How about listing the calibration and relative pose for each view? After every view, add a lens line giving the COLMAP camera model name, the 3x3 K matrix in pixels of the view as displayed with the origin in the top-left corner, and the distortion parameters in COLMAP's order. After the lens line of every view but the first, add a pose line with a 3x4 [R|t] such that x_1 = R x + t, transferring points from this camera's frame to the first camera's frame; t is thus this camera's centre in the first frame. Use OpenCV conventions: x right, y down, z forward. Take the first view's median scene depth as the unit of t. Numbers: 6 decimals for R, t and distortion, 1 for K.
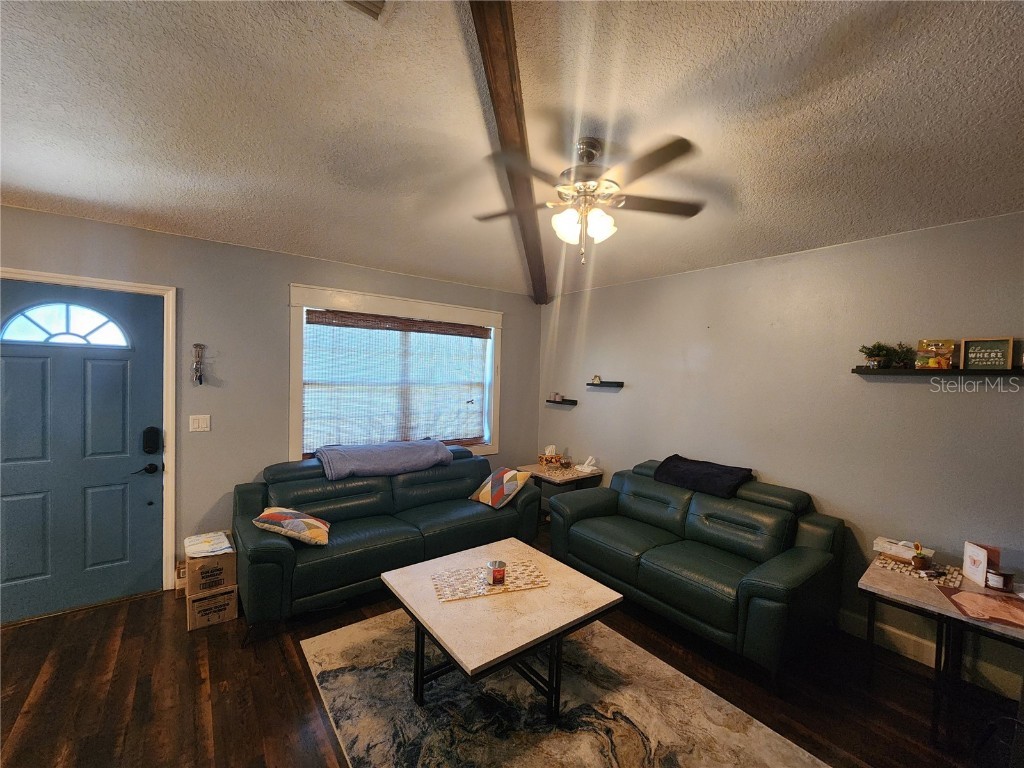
lens RADIAL K [[423.1, 0, 512.0], [0, 423.1, 384.0], [0, 0, 1]] dist [0.002168, -0.000364]
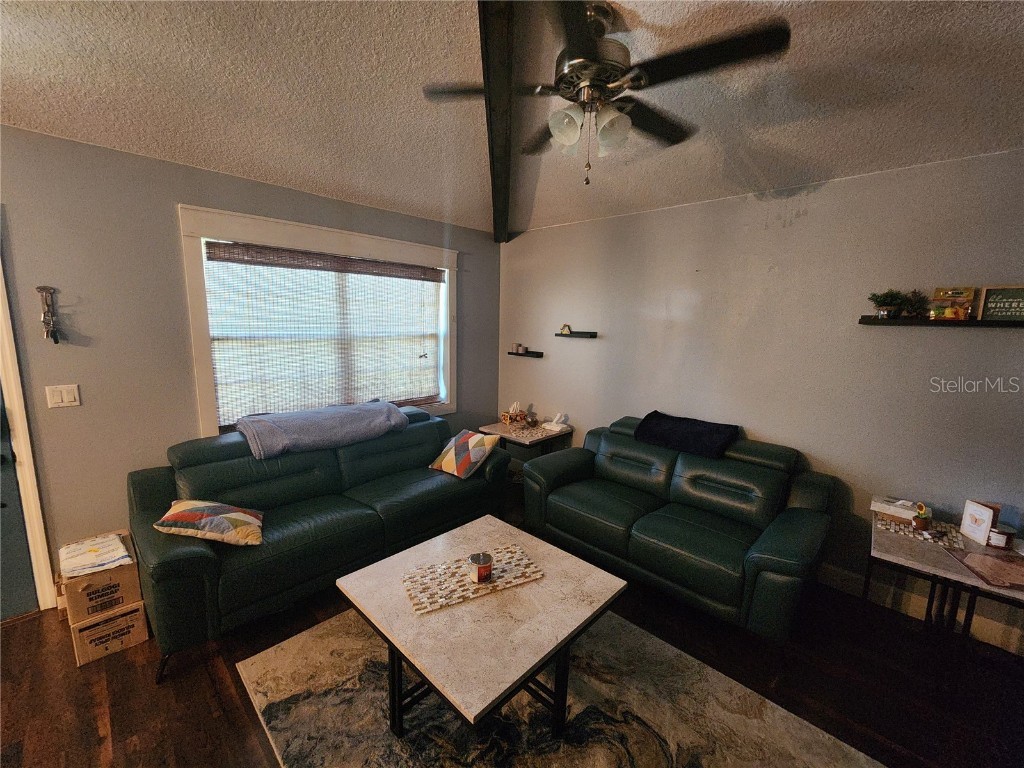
lens RADIAL K [[423.1, 0, 512.0], [0, 423.1, 384.0], [0, 0, 1]] dist [0.002168, -0.000364]
pose [[0.989286, -0.027272, 0.143420, -0.077959], [0.008466, 0.991460, 0.130137, -0.022388], [-0.145745, -0.127529, 0.981068, 0.192013]]
